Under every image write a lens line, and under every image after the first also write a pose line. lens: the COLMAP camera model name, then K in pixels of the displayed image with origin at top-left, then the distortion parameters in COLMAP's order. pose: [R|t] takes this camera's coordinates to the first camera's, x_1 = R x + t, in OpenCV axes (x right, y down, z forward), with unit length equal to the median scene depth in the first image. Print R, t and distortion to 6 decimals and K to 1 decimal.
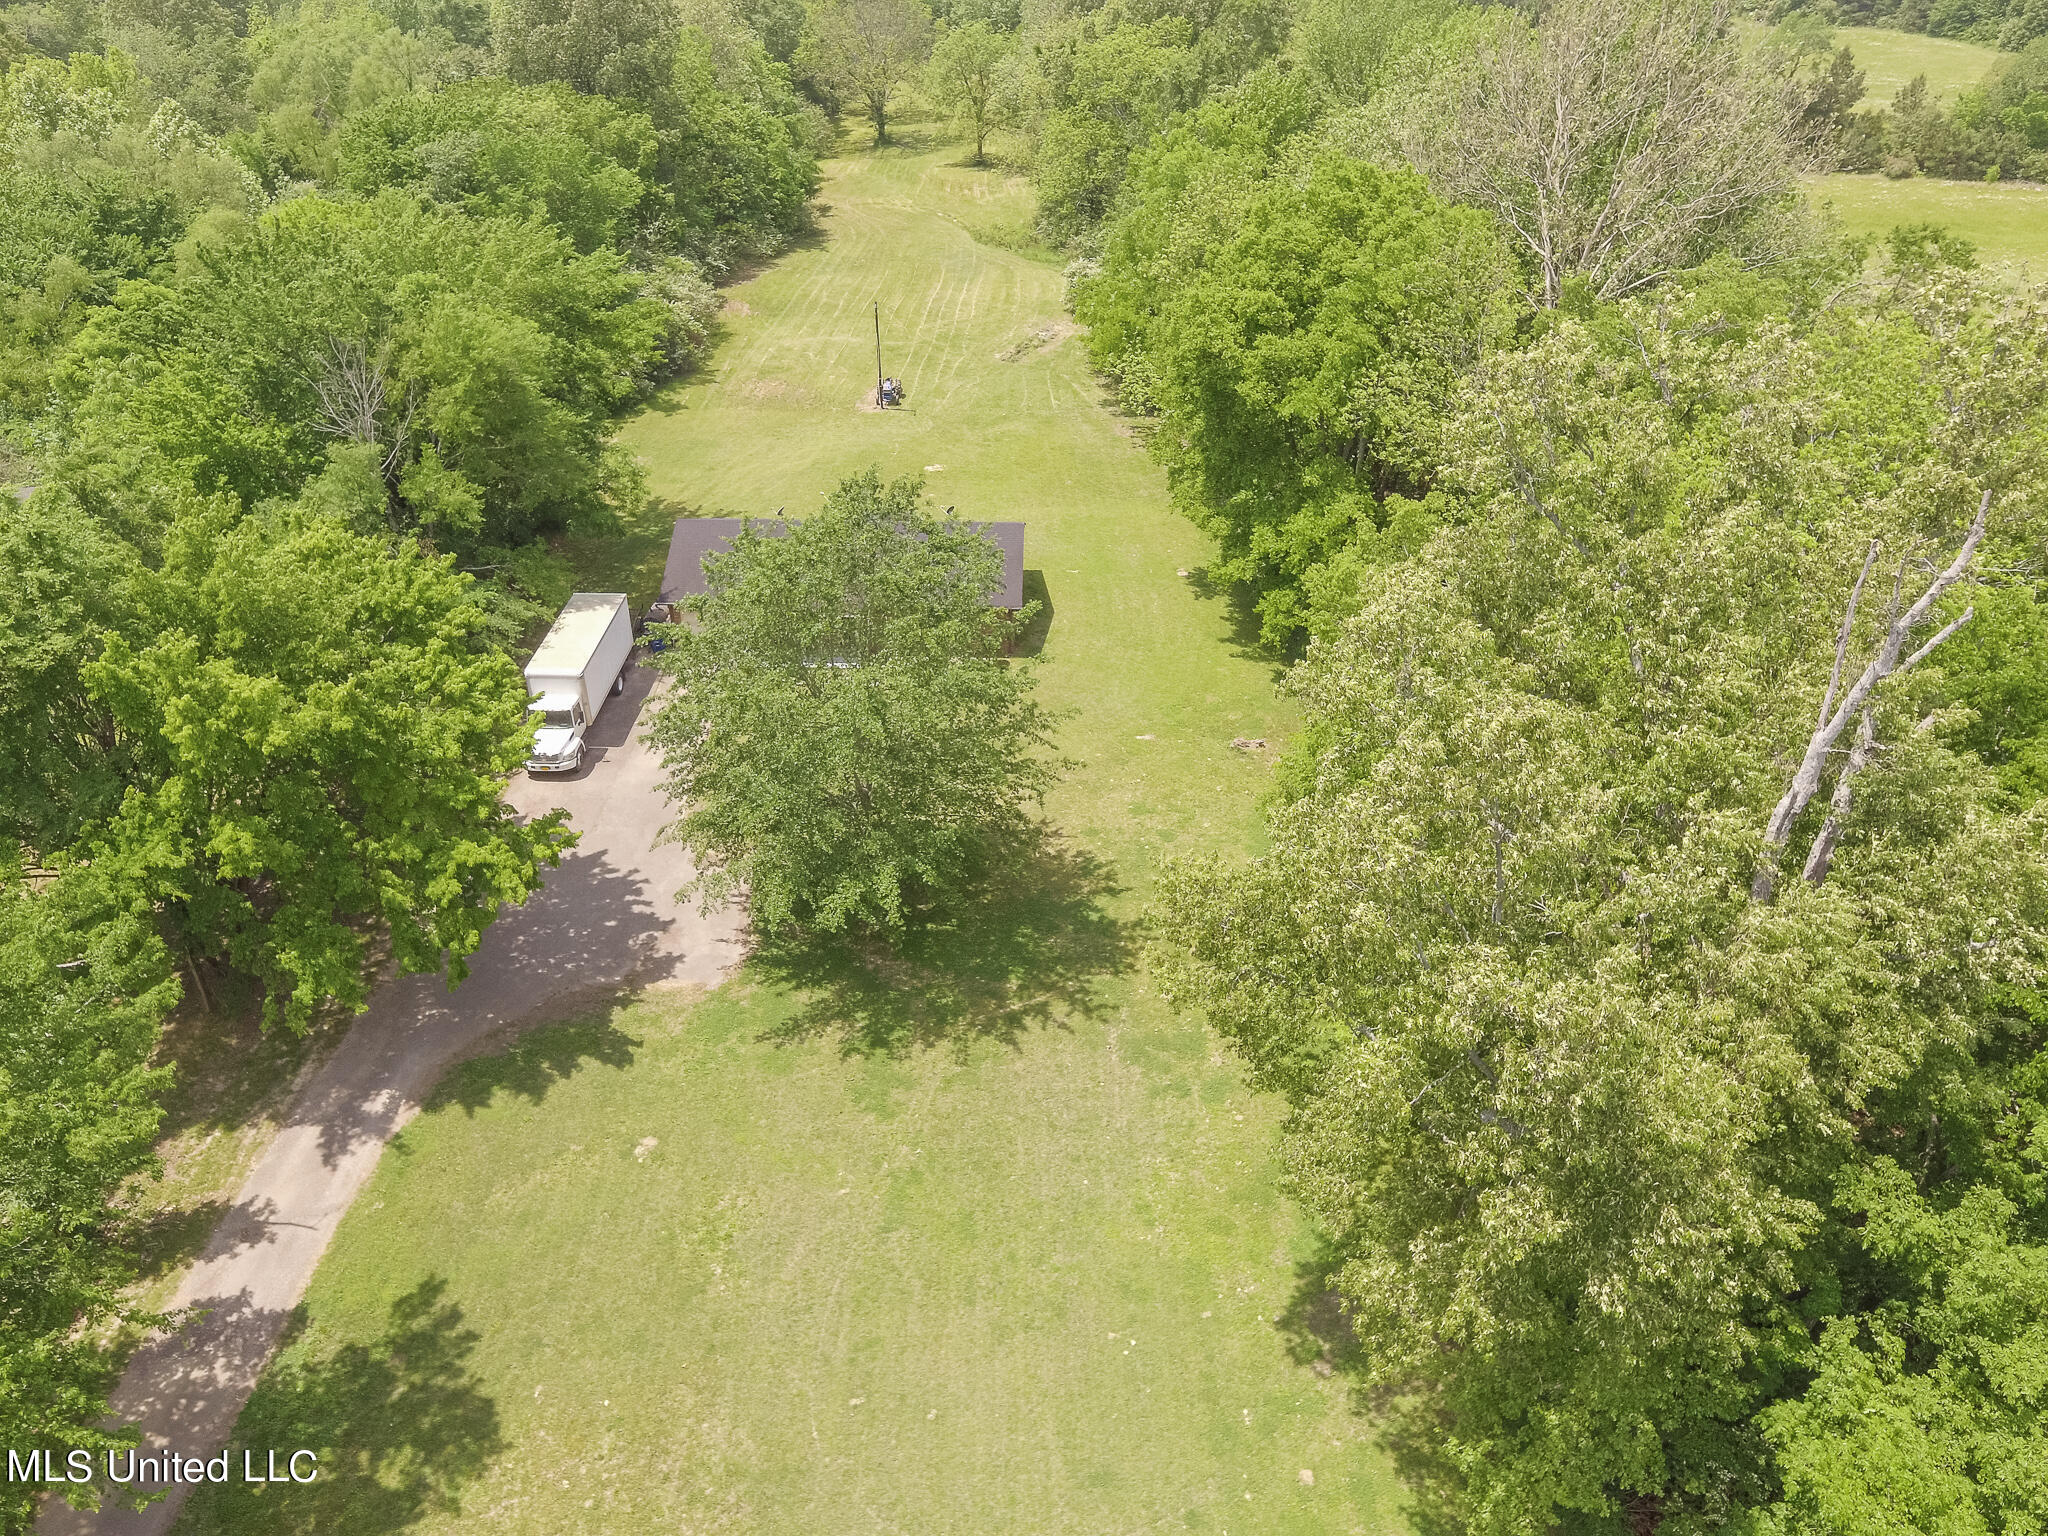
lens RADIAL K [[1391.7, 0, 1024.0], [0, 1391.7, 768.0], [0, 0, 1]] dist [-0.001199, -0.000354]
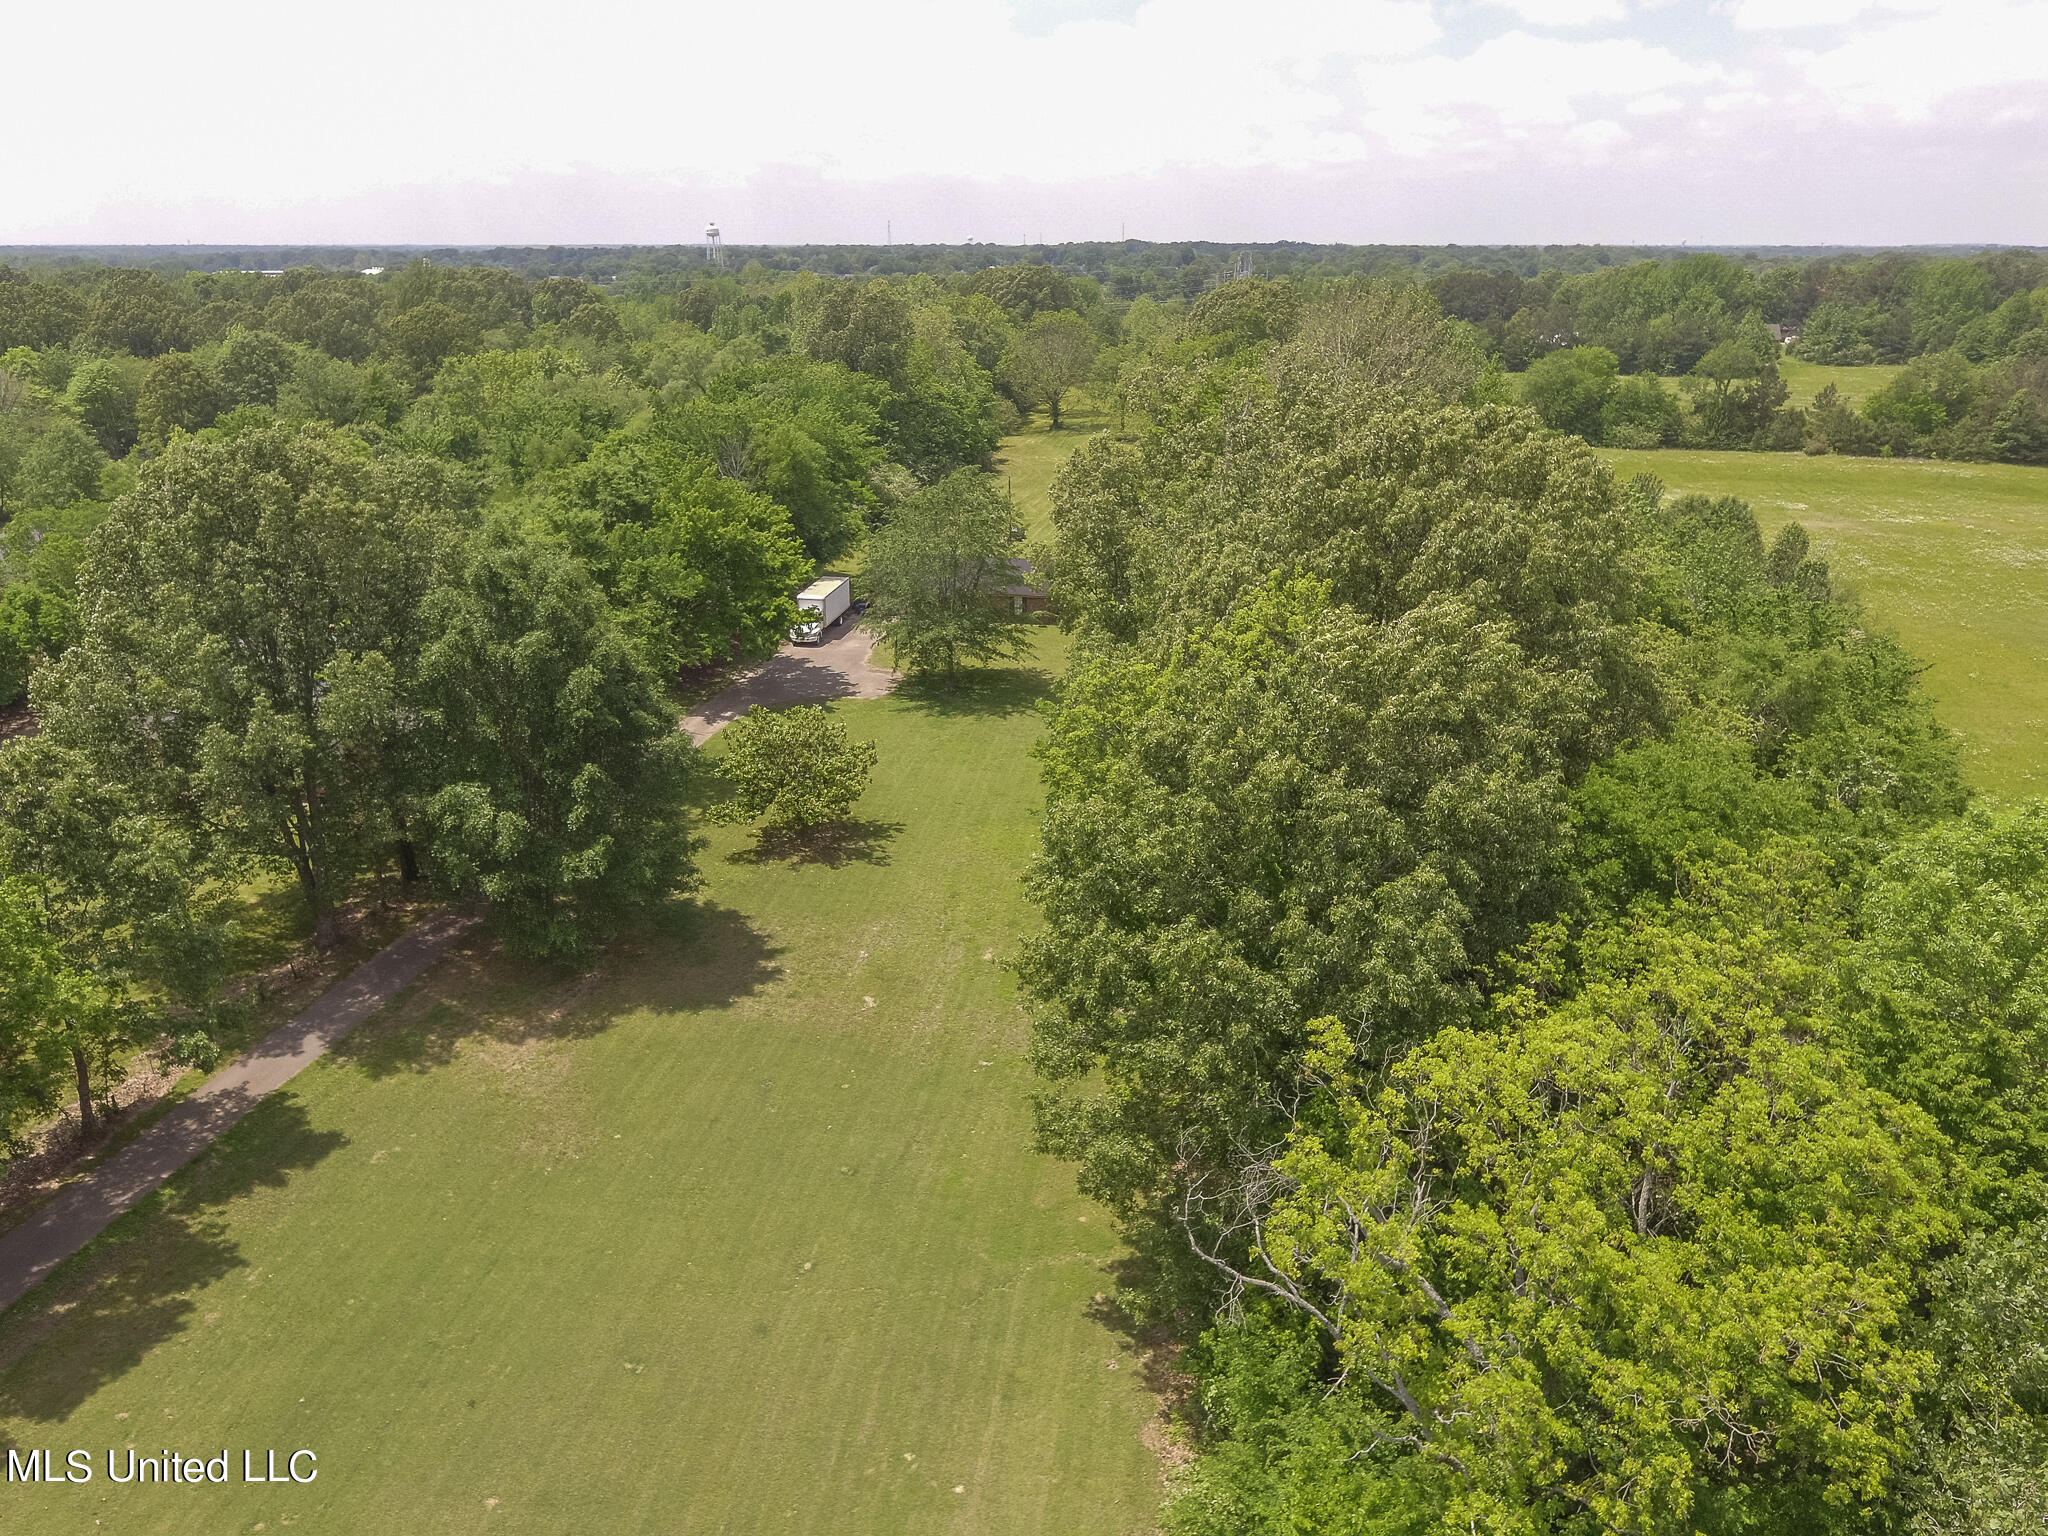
lens RADIAL K [[1408.5, 0, 1015.9], [0, 1408.5, 786.3], [0, 0, 1]] dist [0.002128, 0.002153]
pose [[0.987753, 0.053444, -0.146584, 0.162535], [-0.083200, 0.975201, -0.205087, 0.360049], [0.131988, 0.214771, 0.967705, -0.530051]]
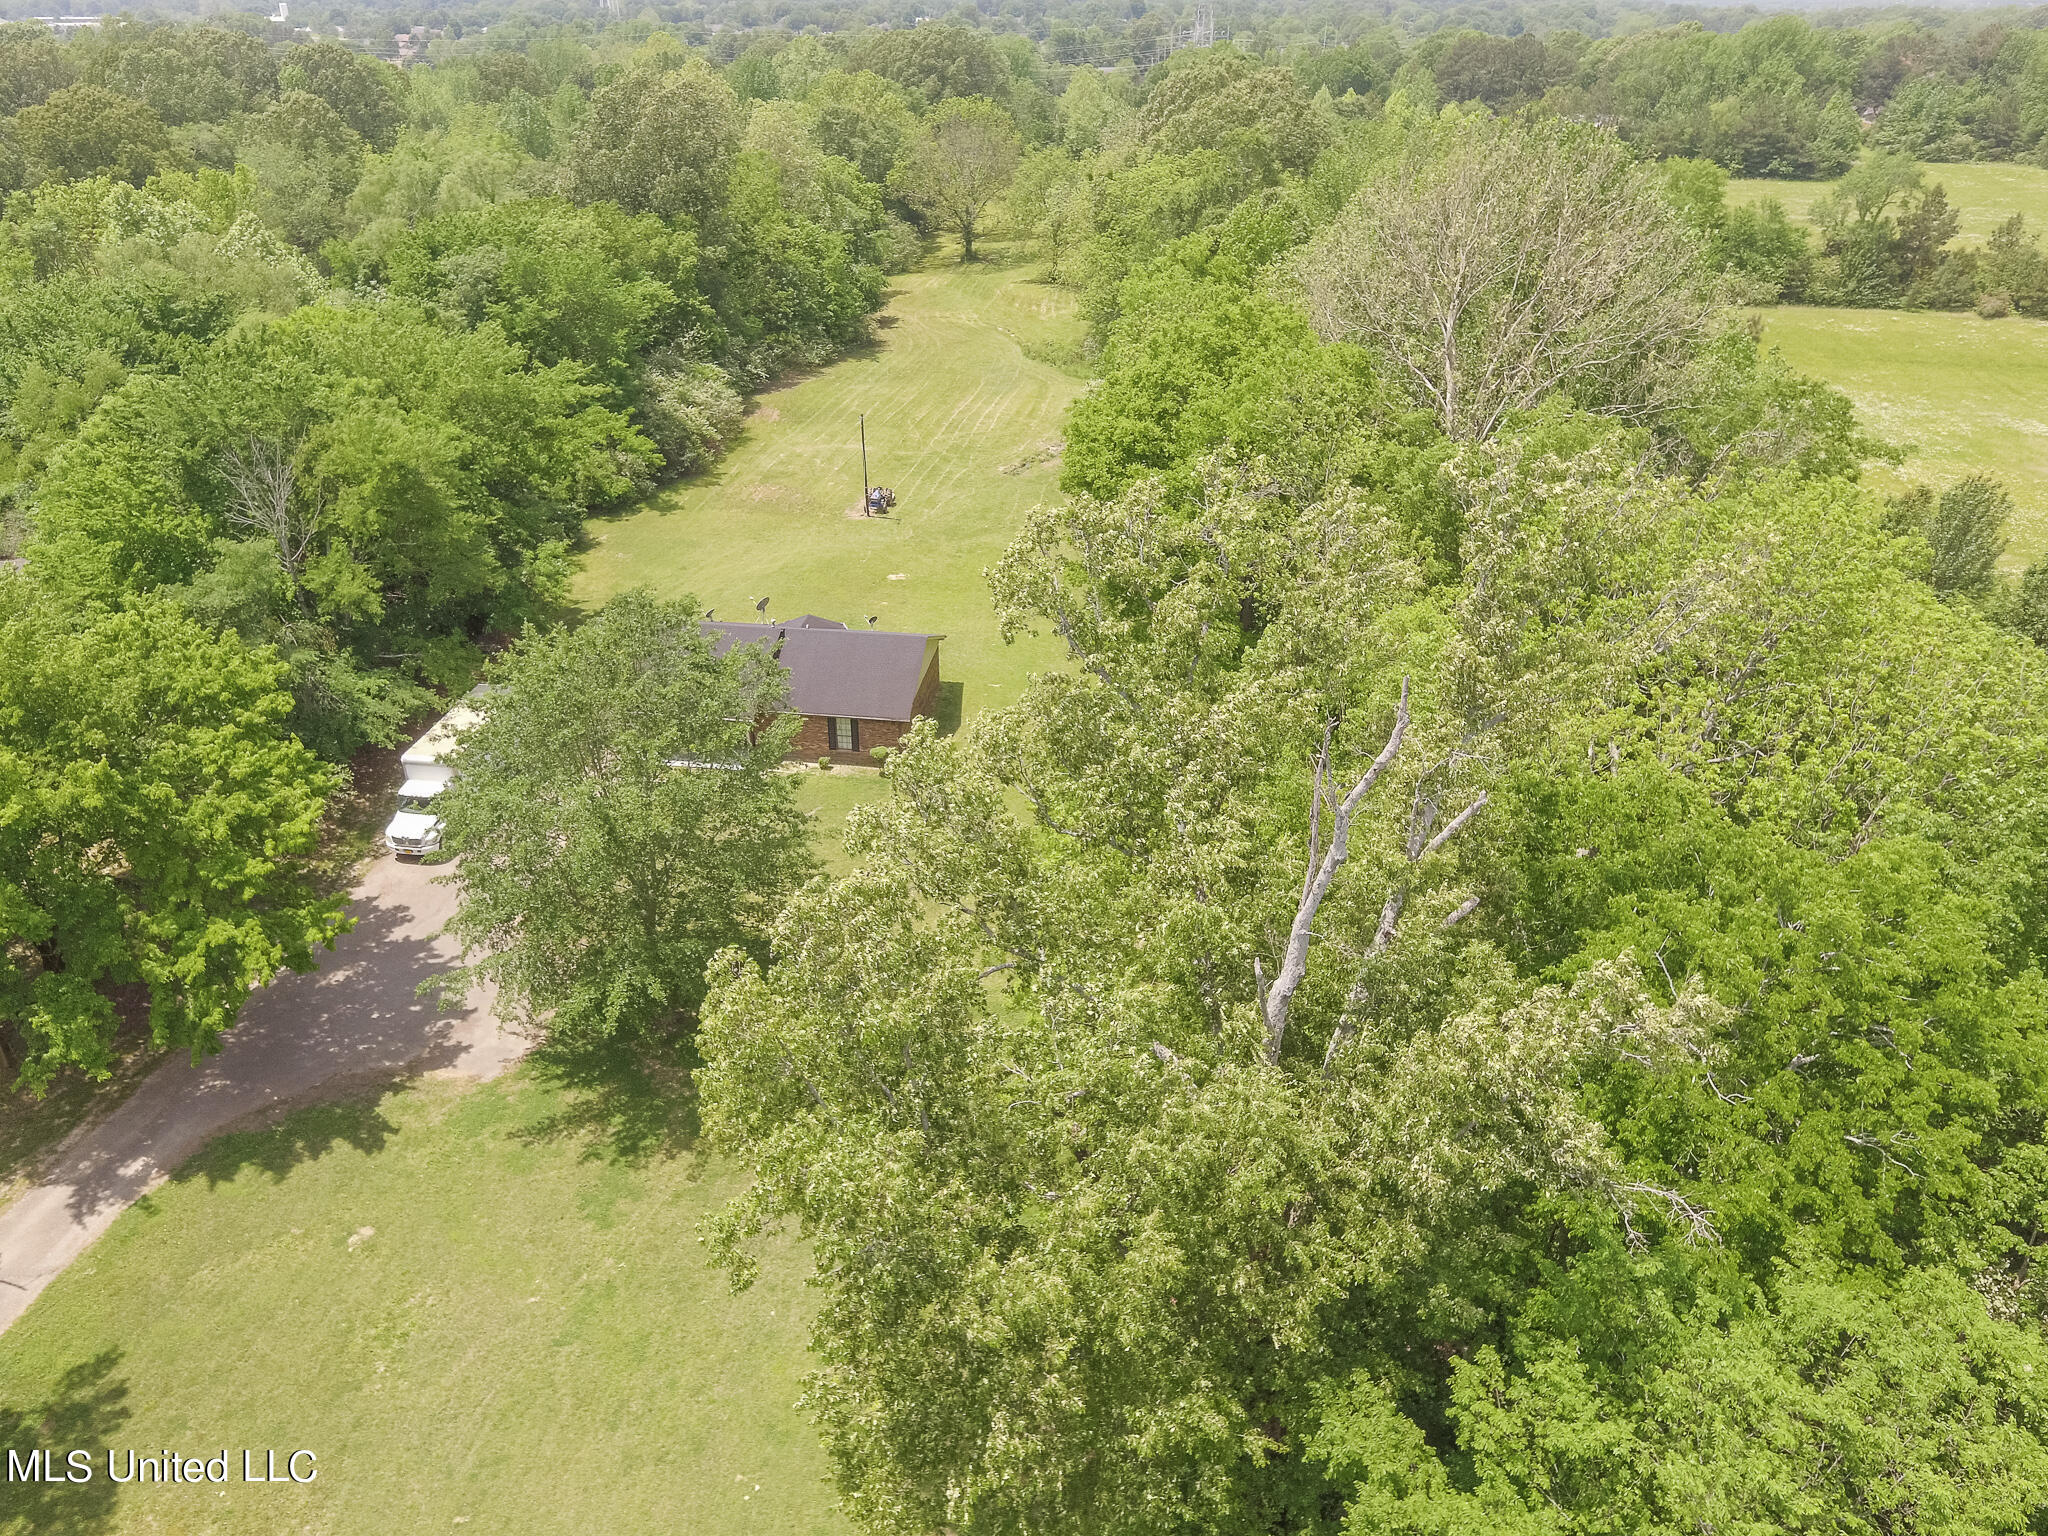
lens RADIAL K [[1391.7, 0, 1024.0], [0, 1391.7, 768.0], [0, 0, 1]] dist [-0.001199, -0.000354]
pose [[0.993602, 0.056113, -0.098008, 0.125469], [-0.062780, 0.995821, -0.066323, -0.013000], [0.093877, 0.072052, 0.992973, 0.006873]]
